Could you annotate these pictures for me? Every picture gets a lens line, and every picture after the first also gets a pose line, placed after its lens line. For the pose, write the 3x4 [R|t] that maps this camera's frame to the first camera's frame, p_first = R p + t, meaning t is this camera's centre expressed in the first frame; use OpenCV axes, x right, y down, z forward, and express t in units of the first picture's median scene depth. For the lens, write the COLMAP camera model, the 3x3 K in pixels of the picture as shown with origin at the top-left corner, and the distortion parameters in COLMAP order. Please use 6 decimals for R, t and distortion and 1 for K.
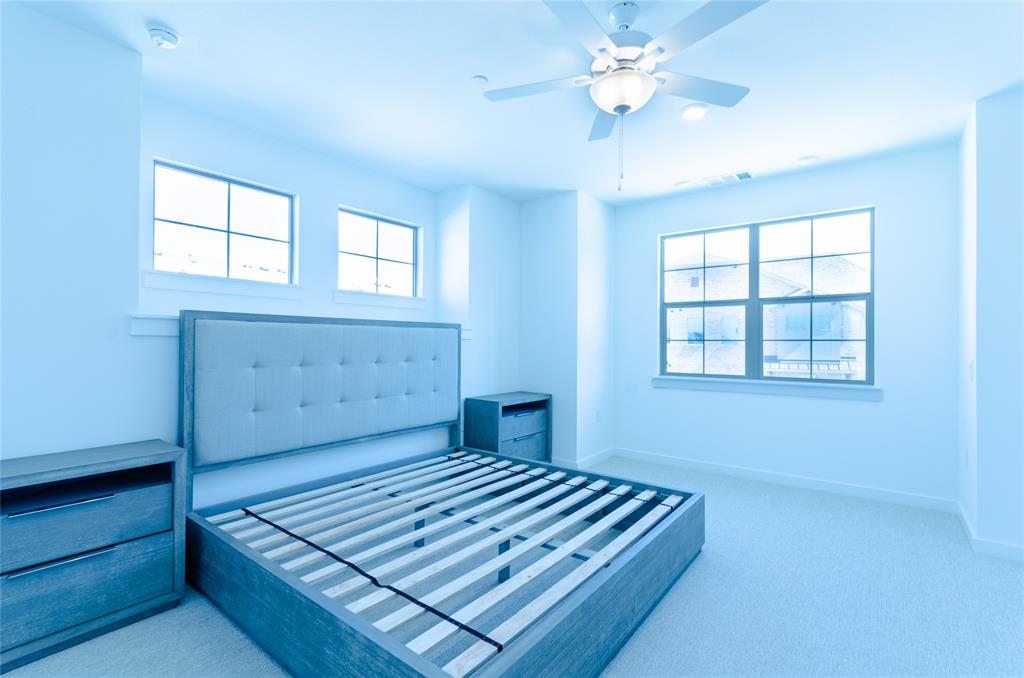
lens RADIAL K [[469.5, 0, 512.0], [0, 469.5, 339.0], [0, 0, 1]] dist [0.002829, 0.000241]
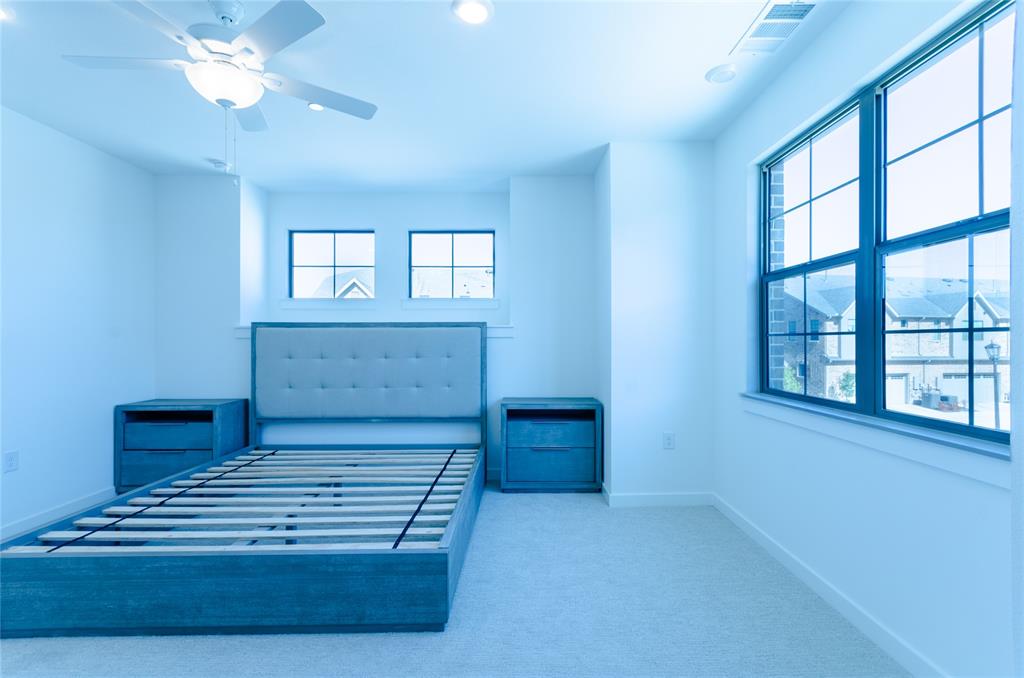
lens RADIAL K [[452.7, 0, 512.0], [0, 452.7, 339.0], [0, 0, 1]] dist [-0.000907, 0.000573]
pose [[0.617768, -0.007962, -0.786320, 0.649425], [0.009694, 0.999950, -0.002509, 0.006488], [0.786301, -0.006073, 0.617814, 0.424711]]
